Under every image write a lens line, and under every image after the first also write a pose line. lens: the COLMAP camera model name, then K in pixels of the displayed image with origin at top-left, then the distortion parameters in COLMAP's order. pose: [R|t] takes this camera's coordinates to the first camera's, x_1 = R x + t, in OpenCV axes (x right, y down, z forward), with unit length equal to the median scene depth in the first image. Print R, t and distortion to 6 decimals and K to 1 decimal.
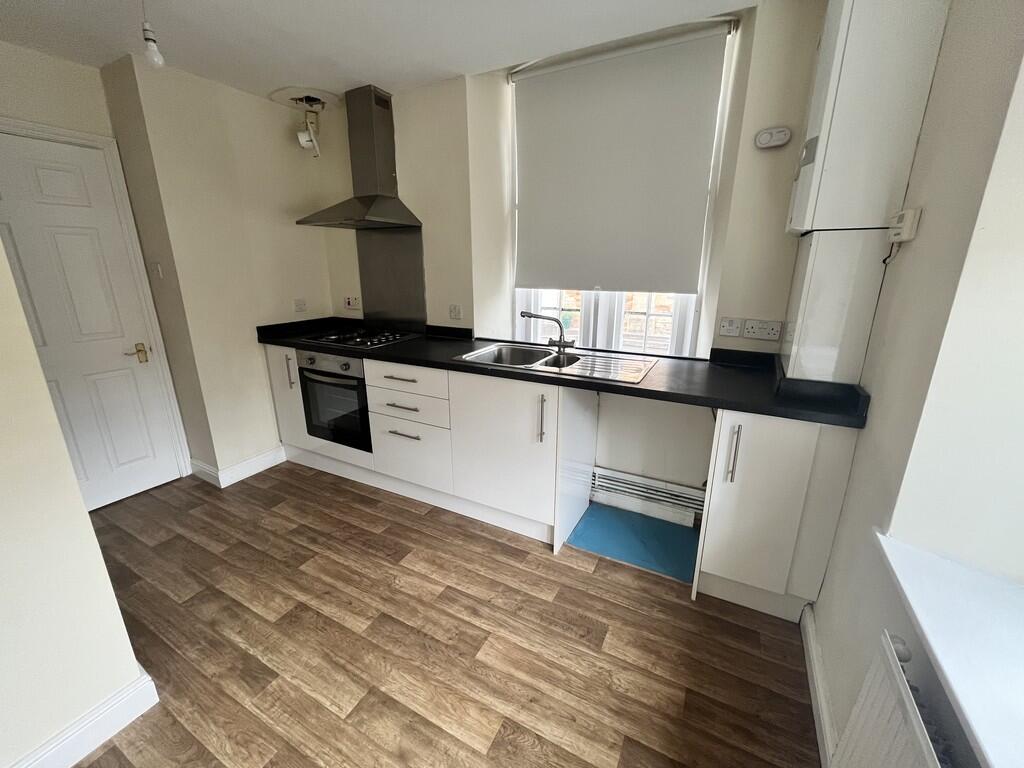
lens RADIAL K [[416.6, 0, 510.1], [0, 416.6, 380.8], [0, 0, 1]] dist [-0.003071, -0.000372]
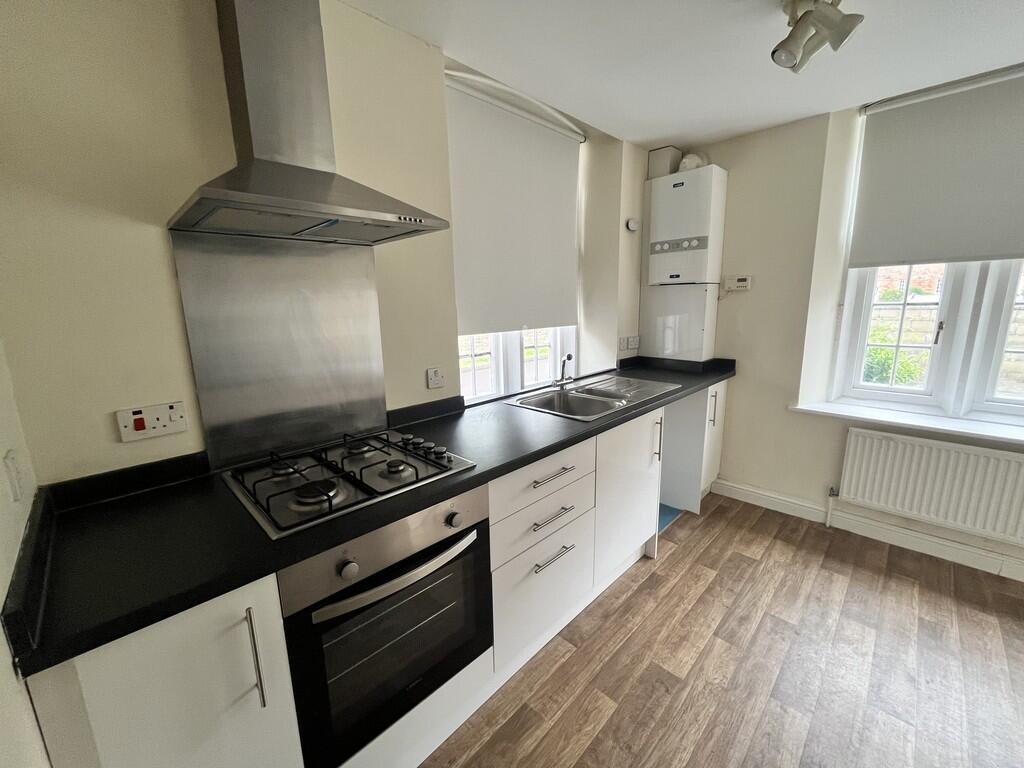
lens RADIAL K [[416.6, 0, 506.6], [0, 416.6, 379.8], [0, 0, 1]] dist [-0.003071, -0.000372]
pose [[0.281790, -0.183942, 0.941679, -0.806620], [0.274521, 0.955879, 0.104567, -0.221641], [-0.919365, 0.229045, 0.319853, 0.750927]]
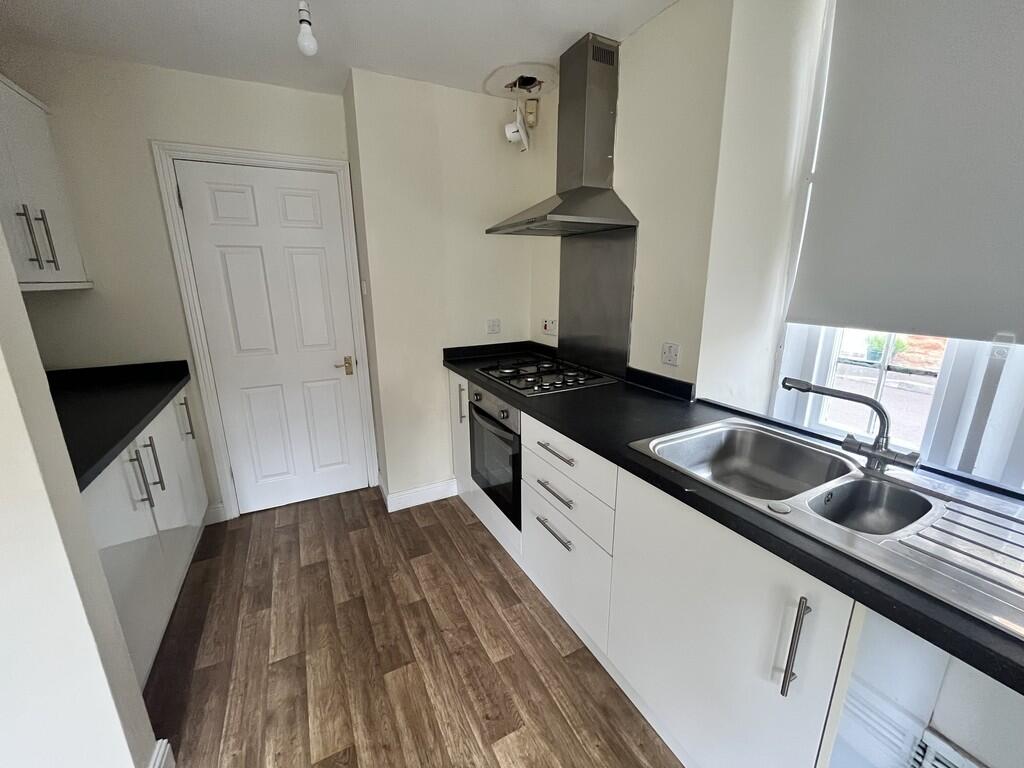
lens RADIAL K [[416.6, 0, 506.1], [0, 416.6, 383.6], [0, 0, 1]] dist [-0.003071, -0.000372]
pose [[0.824371, 0.135475, -0.549600, 0.022601], [-0.145552, 0.989023, 0.025472, -0.107245], [0.547017, 0.058997, 0.835040, 0.347087]]
